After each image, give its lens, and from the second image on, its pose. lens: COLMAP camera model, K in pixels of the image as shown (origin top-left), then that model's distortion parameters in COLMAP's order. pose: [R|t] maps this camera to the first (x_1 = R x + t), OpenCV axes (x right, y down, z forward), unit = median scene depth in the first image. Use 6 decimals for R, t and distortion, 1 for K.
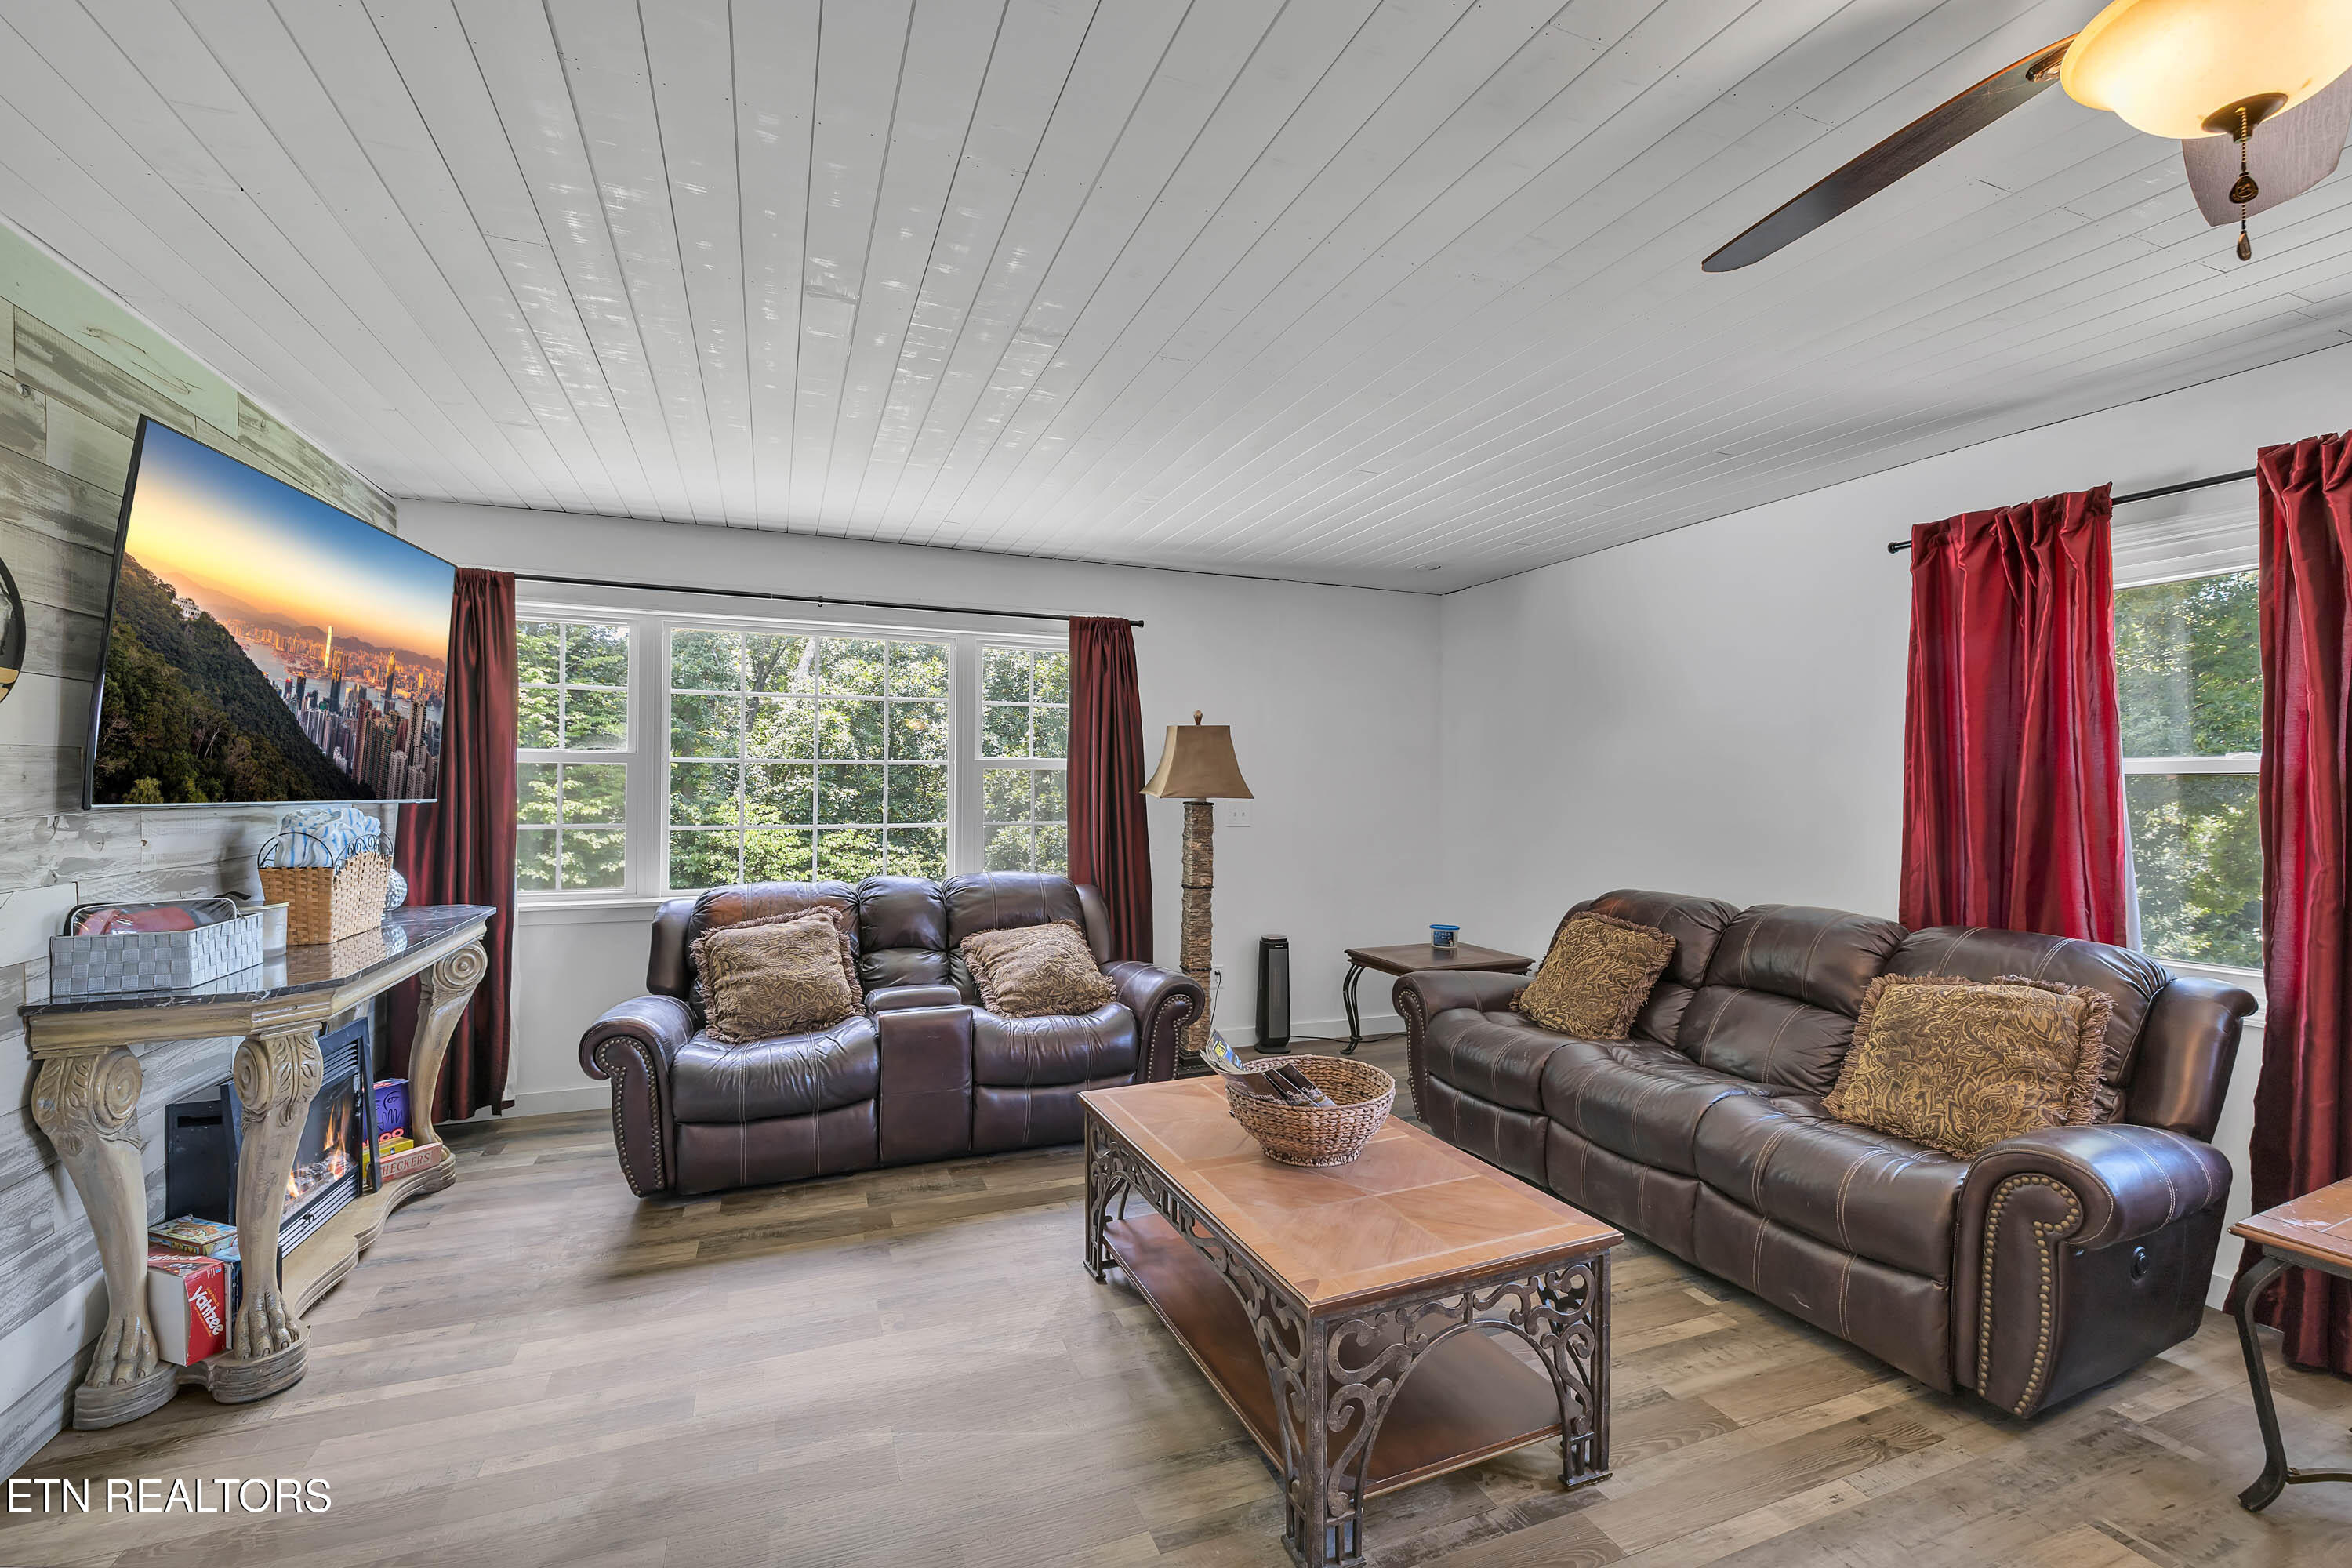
lens RADIAL K [[1003.0, 0, 1182.2], [0, 1003.0, 793.4], [0, 0, 1]] dist [0.000623, -0.000103]
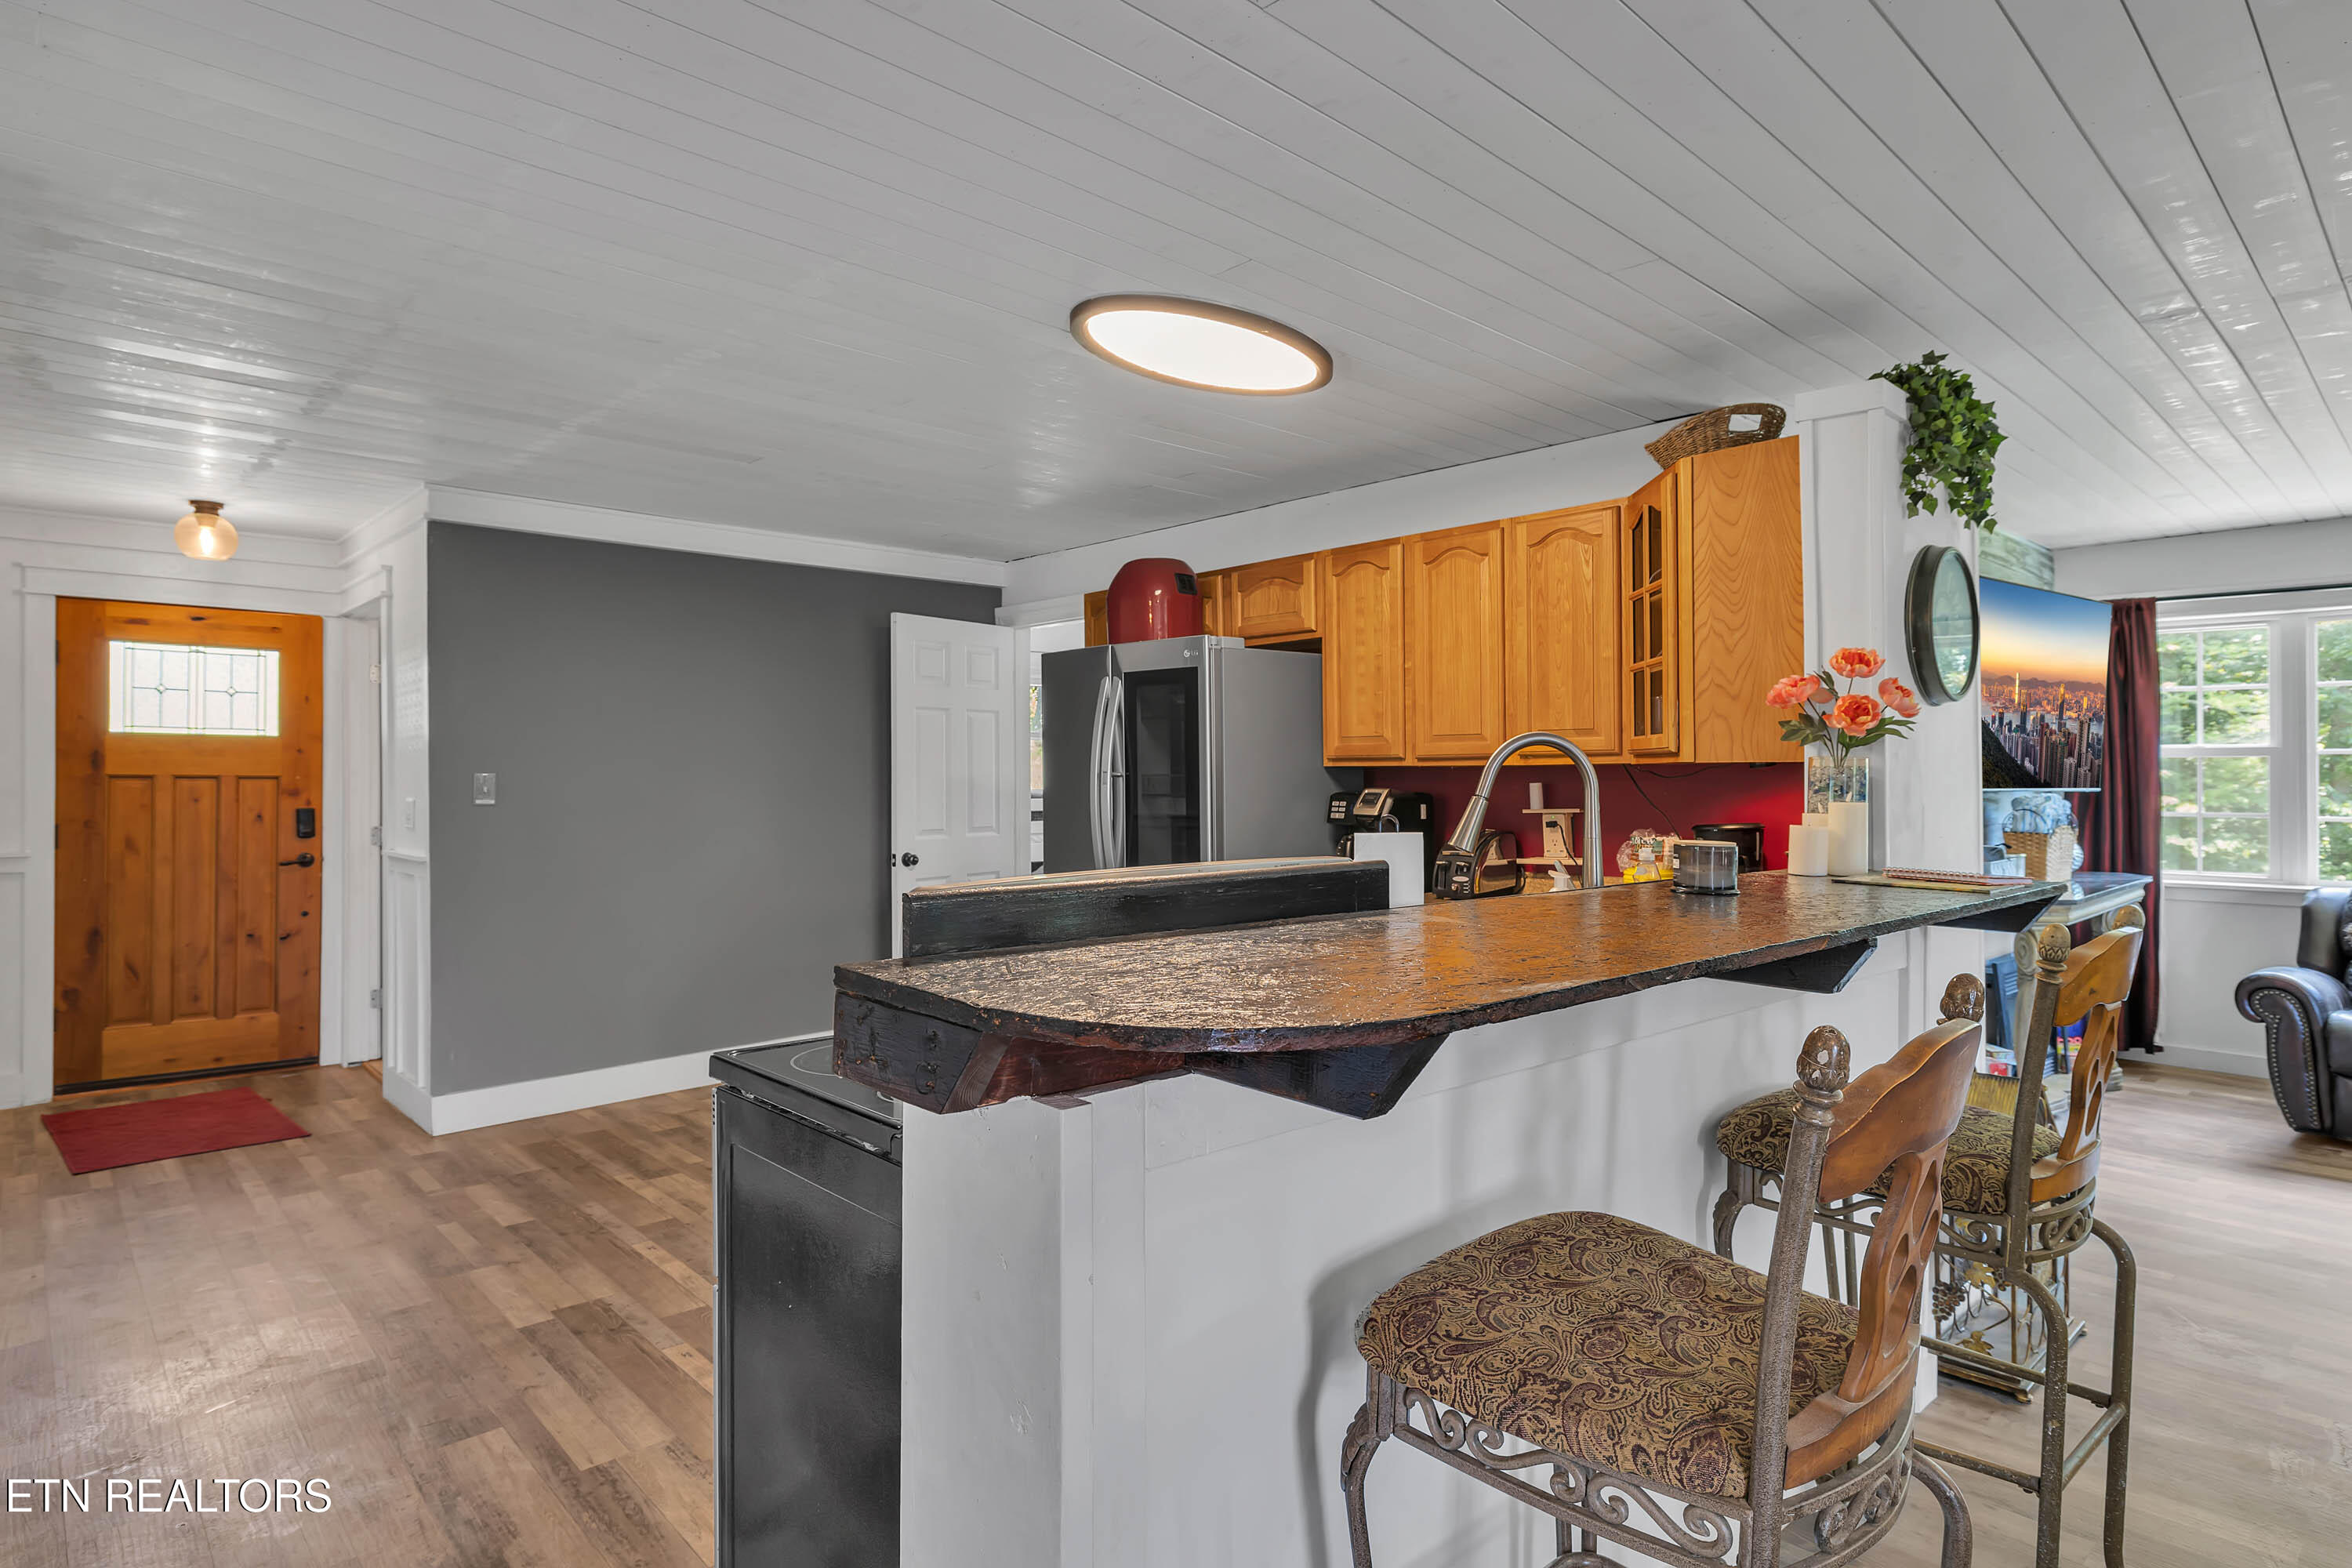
lens RADIAL K [[1260.3, 0, 1181.8], [0, 1260.3, 758.3], [0, 0, 1]] dist [0.000384, 0.000539]
pose [[0.361694, -0.020866, -0.932064, 0.333808], [-0.001909, 0.999731, -0.023122, 0.006179], [0.932295, 0.010142, 0.361556, -0.675496]]
